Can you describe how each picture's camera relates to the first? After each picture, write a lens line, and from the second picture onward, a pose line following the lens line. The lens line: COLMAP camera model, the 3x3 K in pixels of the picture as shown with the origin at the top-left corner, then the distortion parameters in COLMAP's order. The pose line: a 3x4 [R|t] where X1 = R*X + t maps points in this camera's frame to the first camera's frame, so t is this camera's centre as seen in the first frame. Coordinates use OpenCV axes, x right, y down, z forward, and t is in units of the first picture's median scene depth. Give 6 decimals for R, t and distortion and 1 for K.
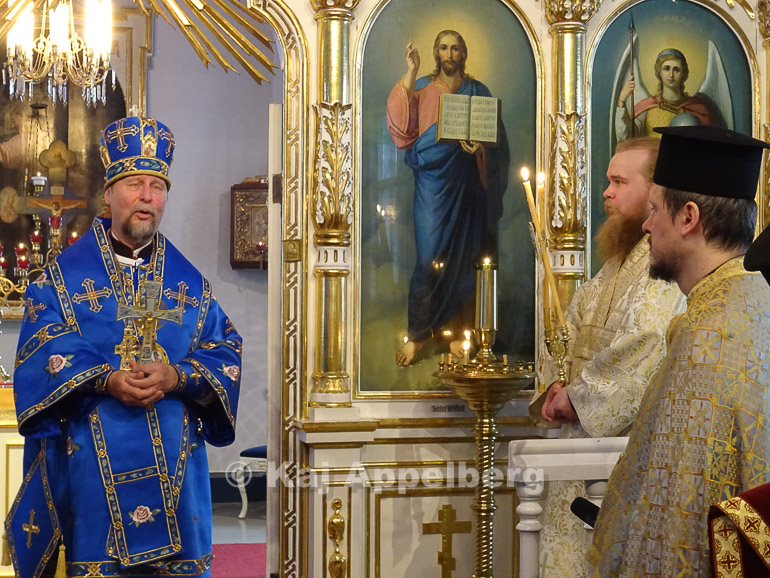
lens RADIAL K [[1485.7, 0, 380.4], [0, 1485.7, 272.0], [0, 0, 1]] dist [0.052985, 0.000000]
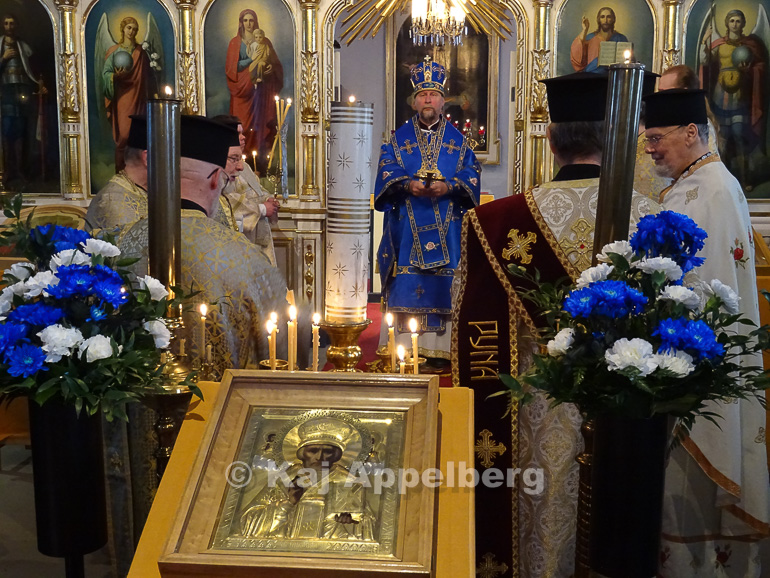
lens RADIAL K [[914.2, 0, 385.4], [0, 914.2, 292.6], [0, 0, 1]] dist [0.003470, 0.000000]
pose [[0.940907, 0.046558, -0.335449, 0.194978], [0.008080, 0.987137, 0.159673, 0.009957], [0.338568, -0.152948, 0.928428, -0.250645]]
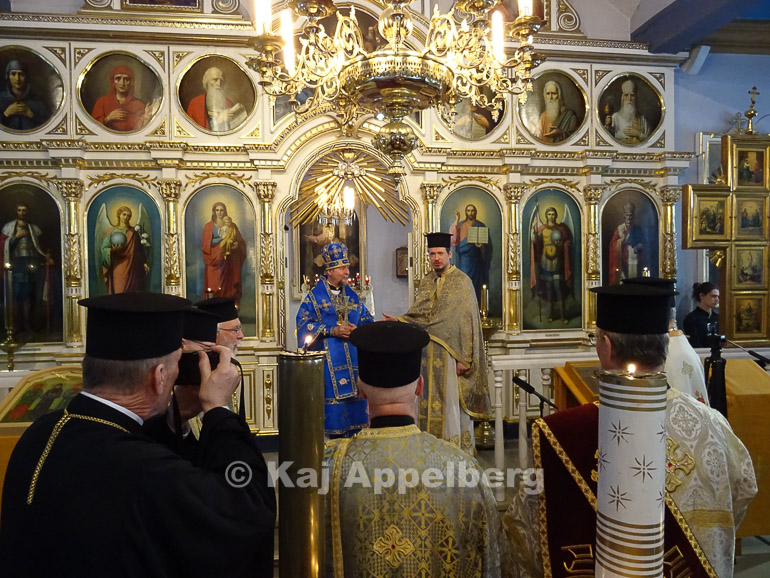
lens RADIAL K [[547.0, 0, 381.1], [0, 547.0, 288.5], [0, 0, 1]] dist [0.000506, -0.000215]
pose [[0.991368, -0.015089, -0.130239, 0.010710], [0.020565, 0.998956, 0.040799, -0.048924], [0.129488, -0.043125, 0.990643, -0.069446]]
